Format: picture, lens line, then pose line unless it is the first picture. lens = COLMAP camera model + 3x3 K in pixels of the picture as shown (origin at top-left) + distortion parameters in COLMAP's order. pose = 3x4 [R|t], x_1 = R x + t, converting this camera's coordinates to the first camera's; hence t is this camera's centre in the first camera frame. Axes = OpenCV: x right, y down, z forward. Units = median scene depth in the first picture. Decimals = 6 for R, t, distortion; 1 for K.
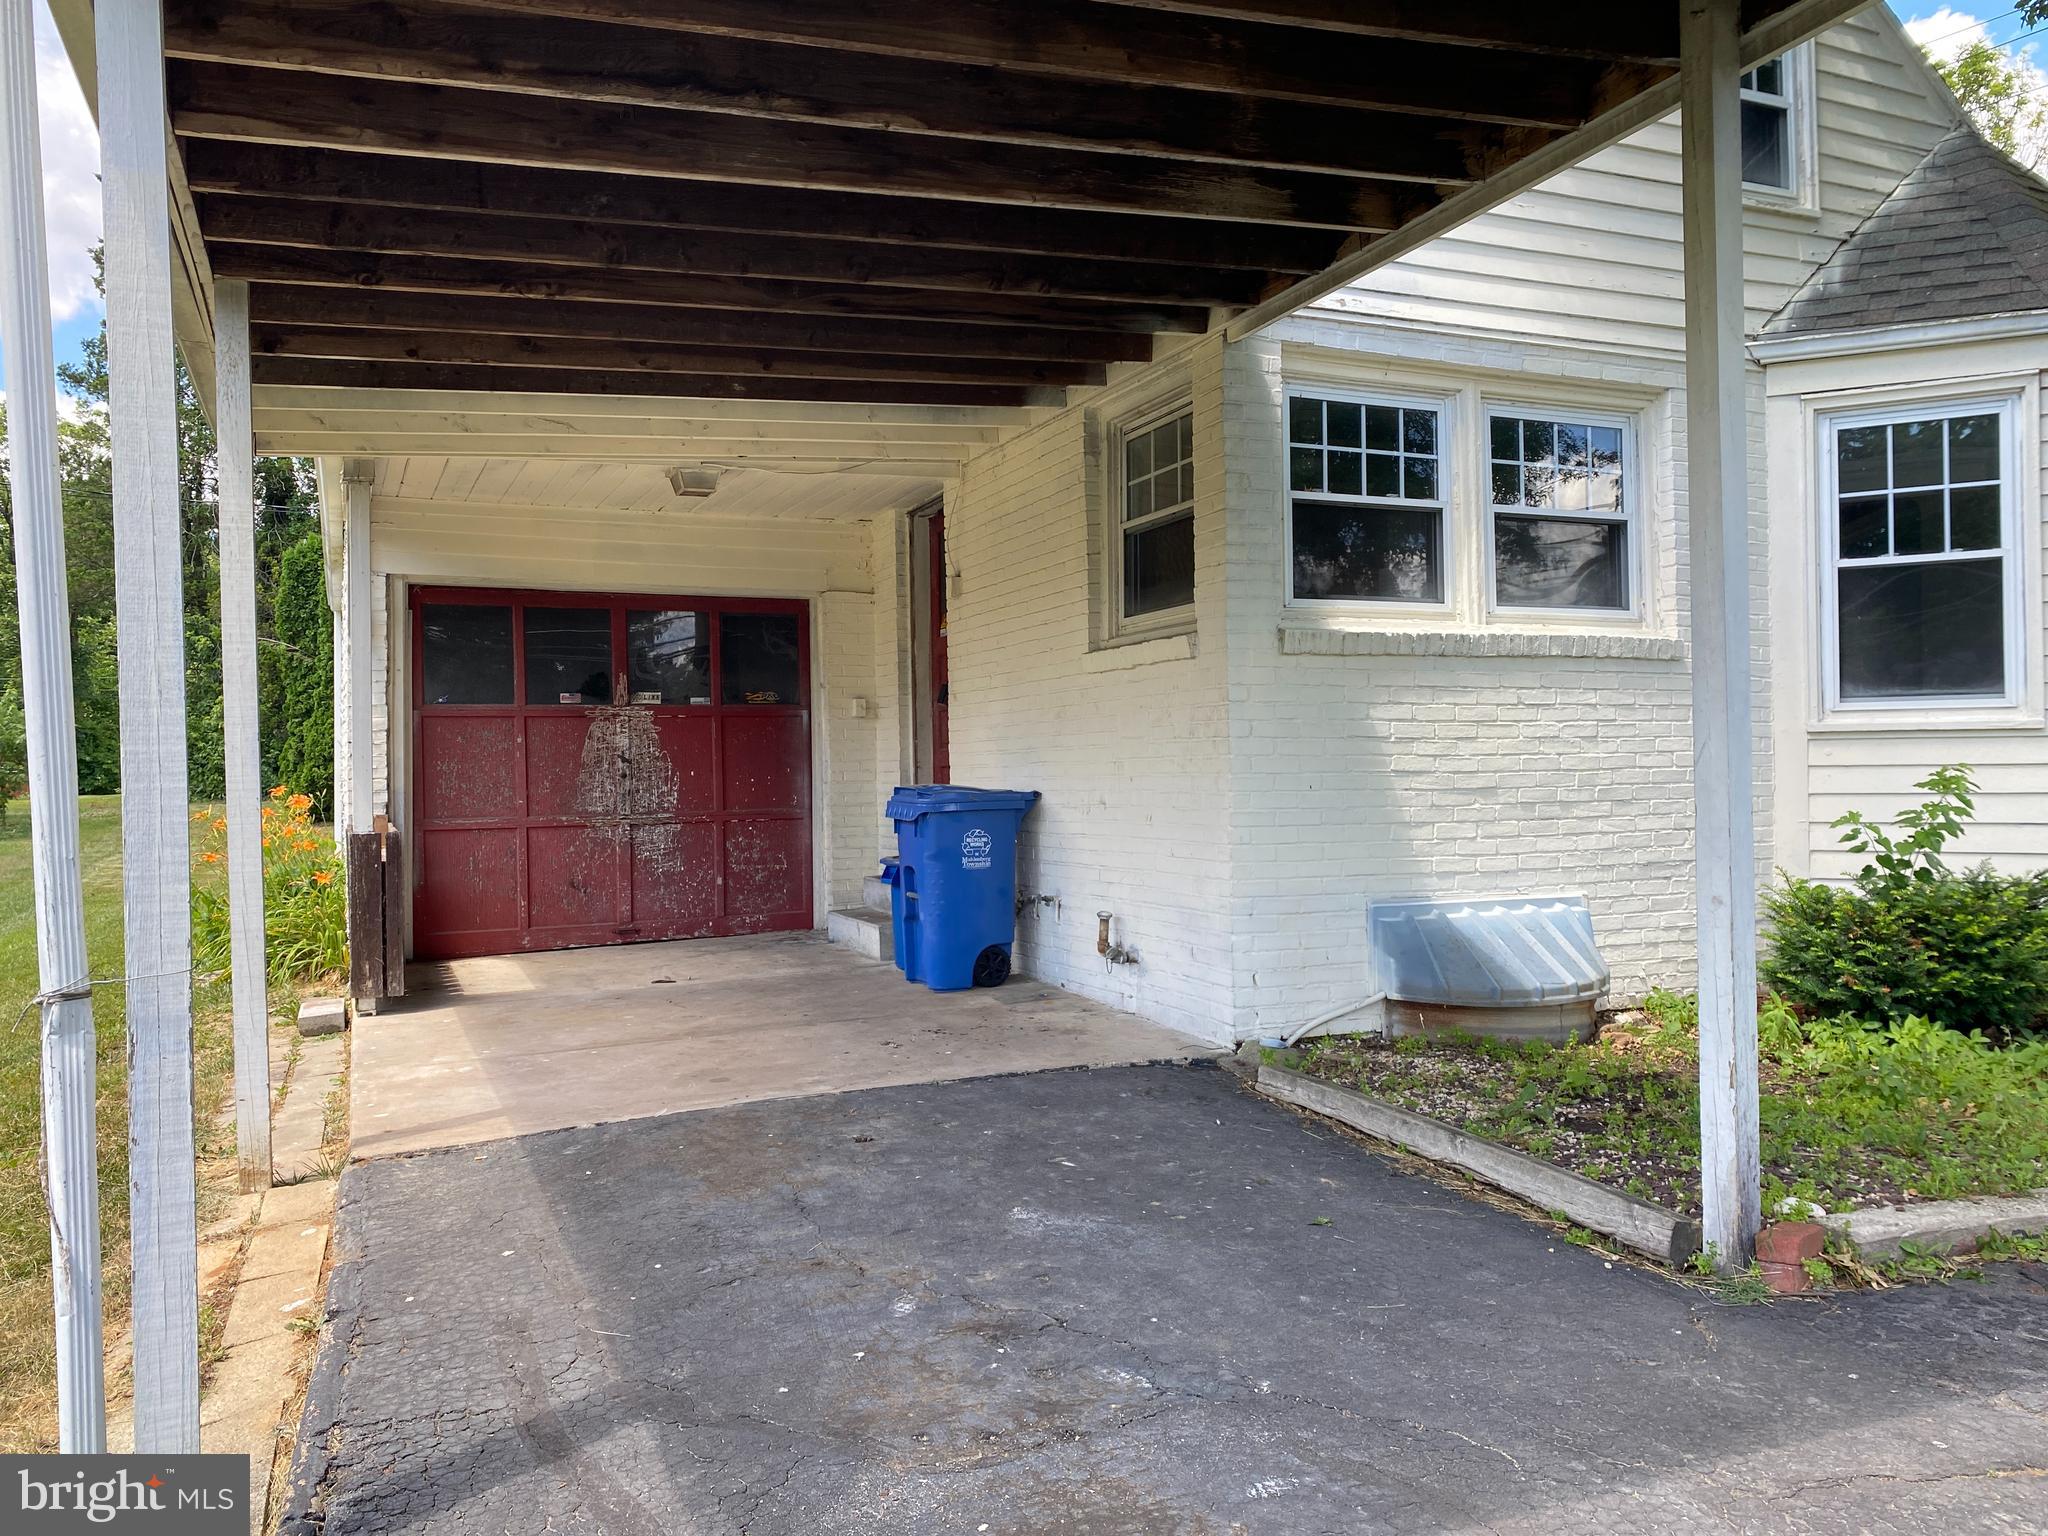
lens RADIAL K [[1556.5, 0, 1023.6], [0, 1556.5, 759.0], [0, 0, 1]] dist [0.061638, -0.082471]
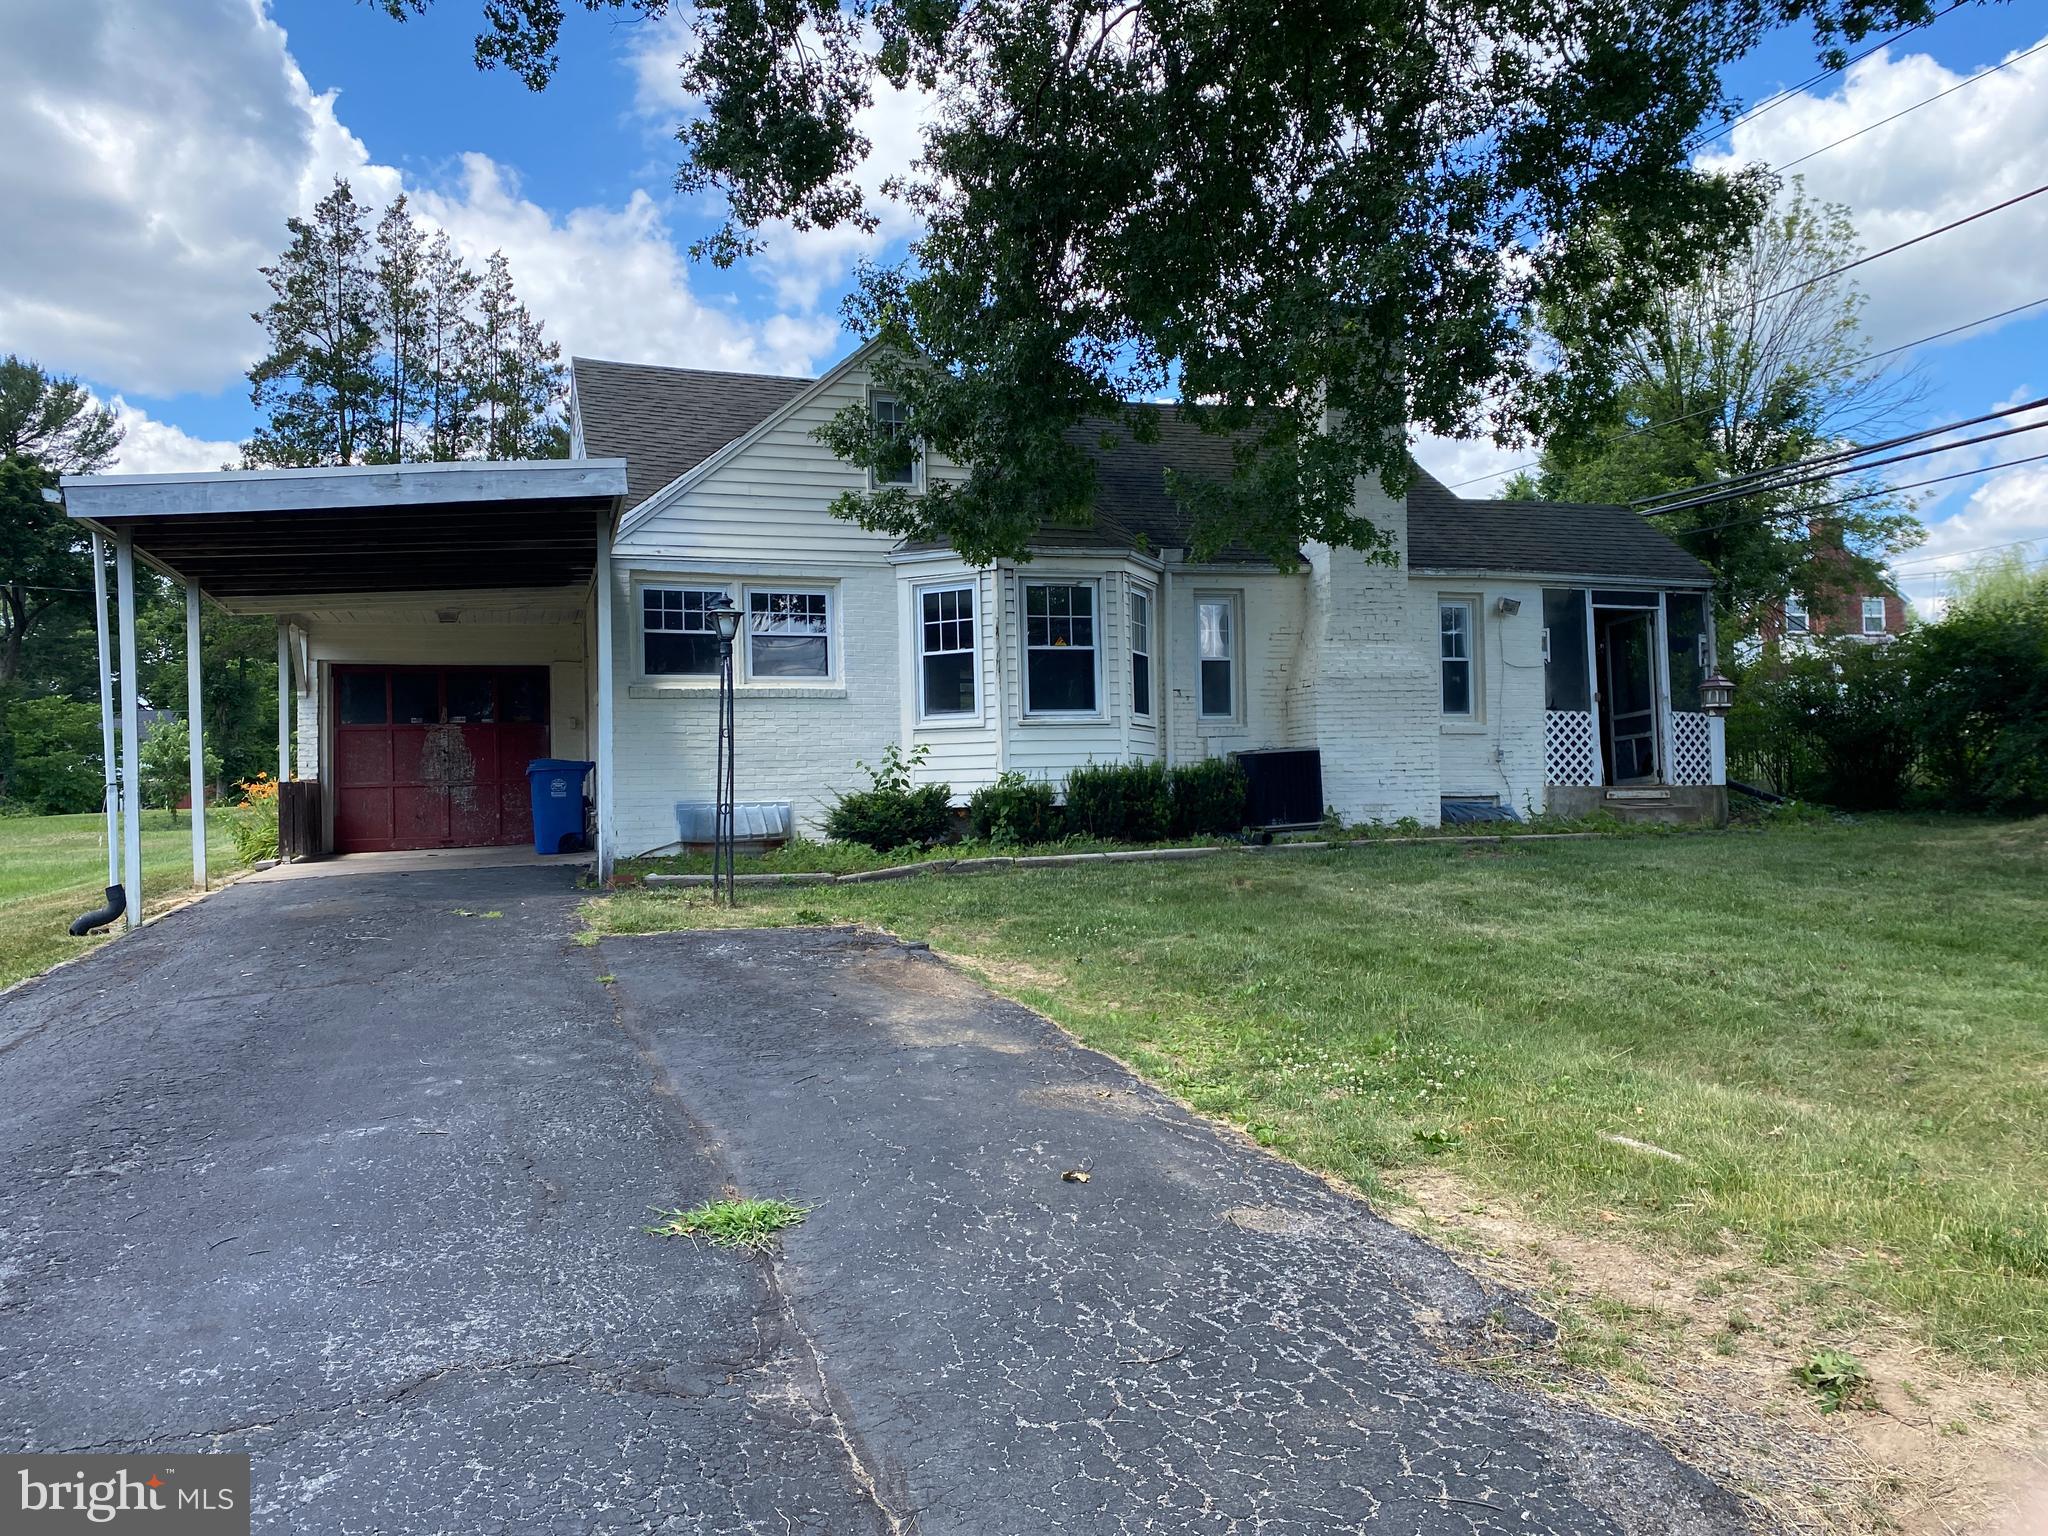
lens RADIAL K [[1556.5, 0, 1023.6], [0, 1556.5, 759.0], [0, 0, 1]] dist [0.061638, -0.082471]
pose [[0.996702, -0.008654, -0.080687, 0.934161], [0.007655, 0.999890, -0.012683, 0.059762], [0.080788, 0.012024, 0.996659, -1.318778]]
